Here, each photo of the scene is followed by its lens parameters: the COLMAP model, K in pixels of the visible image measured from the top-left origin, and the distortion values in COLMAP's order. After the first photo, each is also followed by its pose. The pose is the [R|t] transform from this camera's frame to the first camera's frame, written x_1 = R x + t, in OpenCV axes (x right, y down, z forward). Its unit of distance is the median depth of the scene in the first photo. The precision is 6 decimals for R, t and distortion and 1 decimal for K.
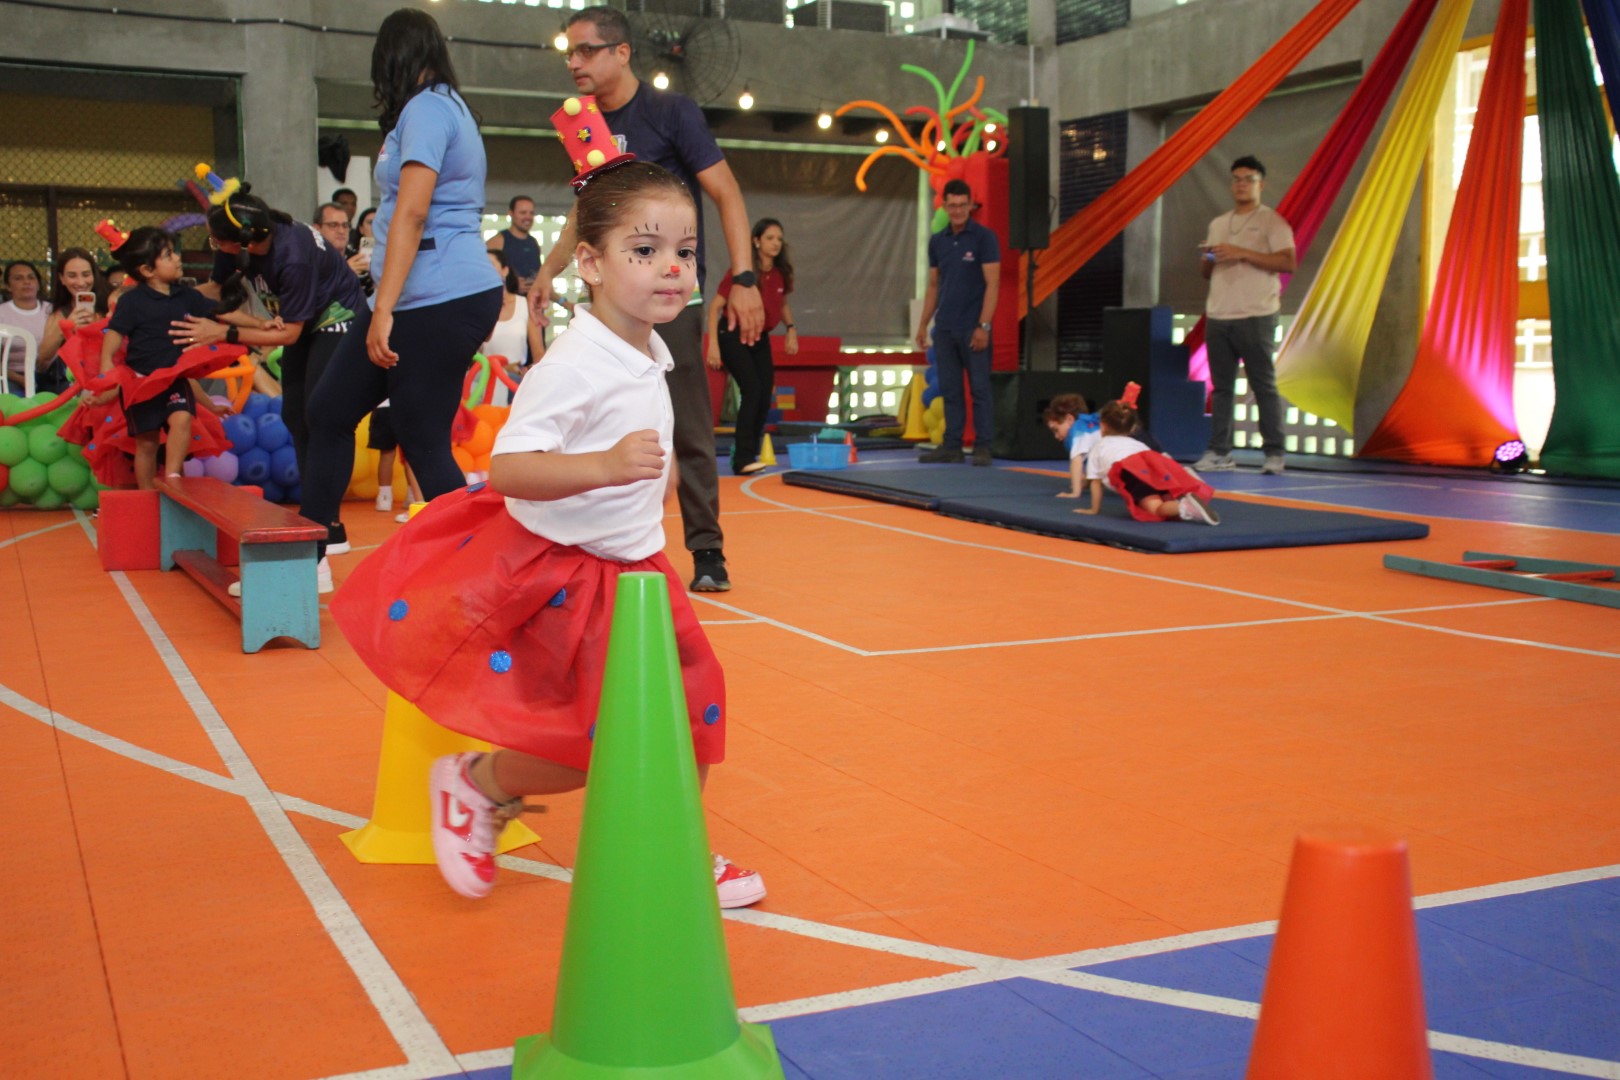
lens RADIAL K [[1757.8, 0, 810.0], [0, 1757.8, 540.0], [0, 0, 1]] dist [-0.097088, 0.231372]
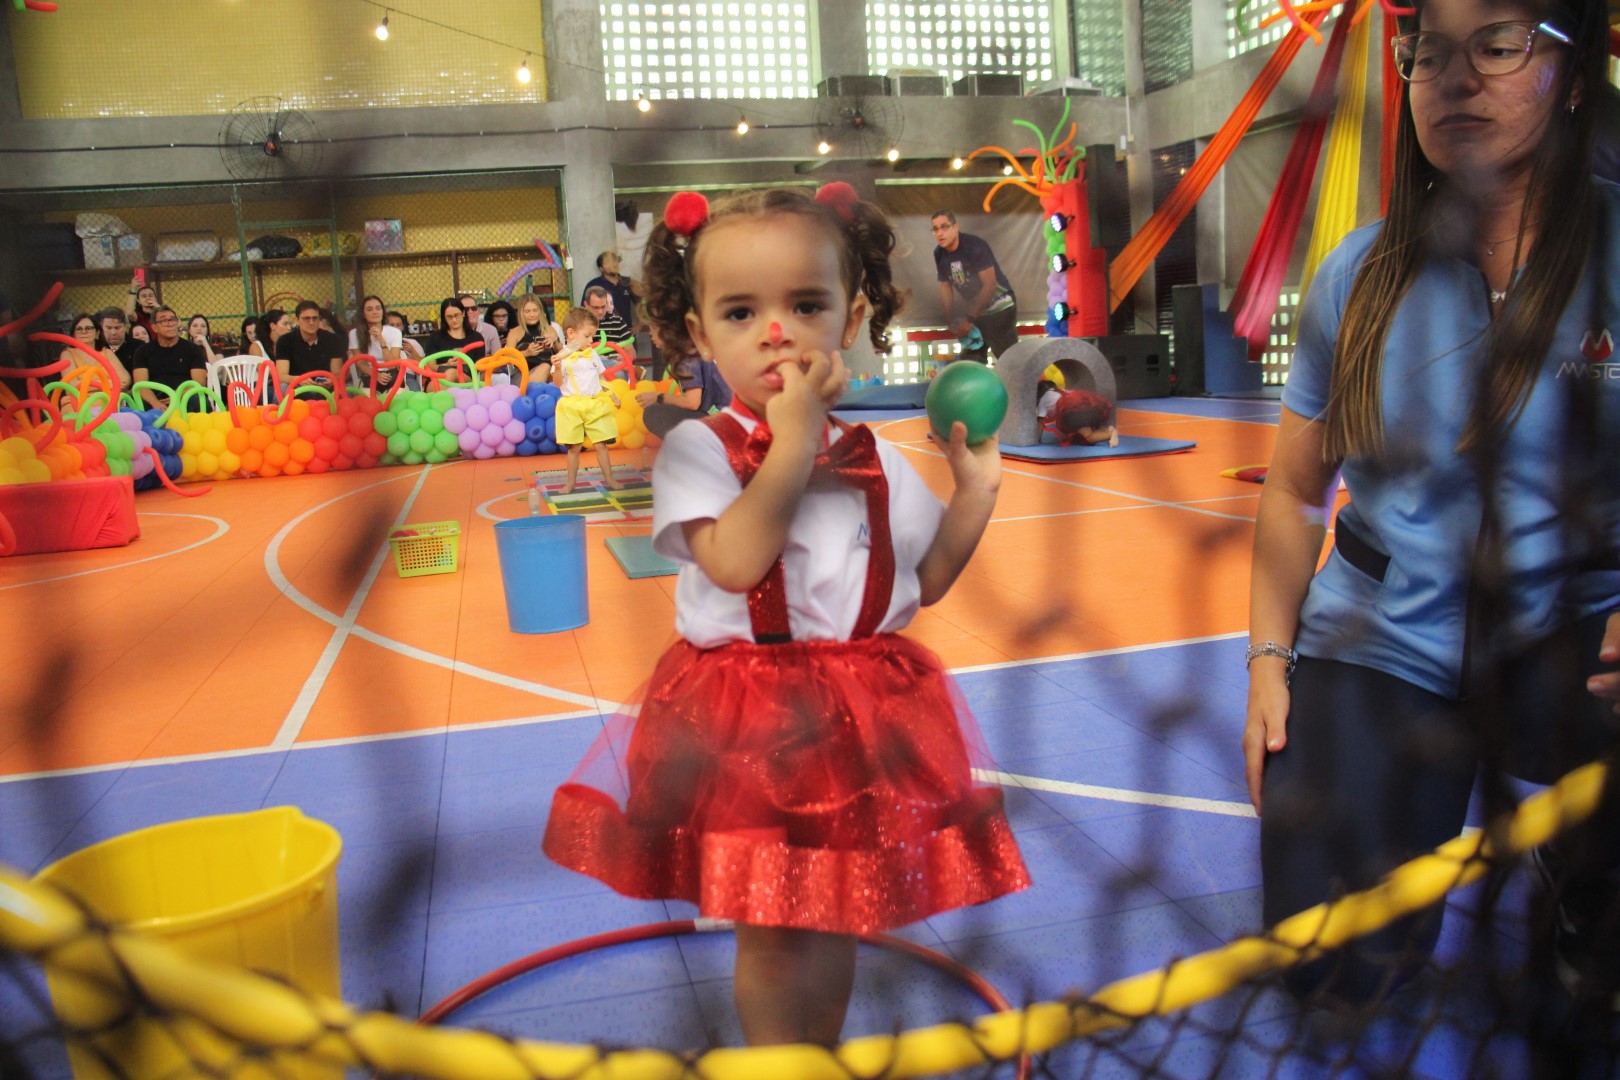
lens RADIAL K [[1299.6, 0, 820.5], [0, 1299.6, 541.9], [0, 0, 1]] dist [-0.206898, 0.188368]
pose [[0.979772, -0.025938, -0.198429, 0.097645], [0.037323, 0.997851, 0.053852, 0.002819], [0.196606, -0.060169, 0.978635, -0.035823]]
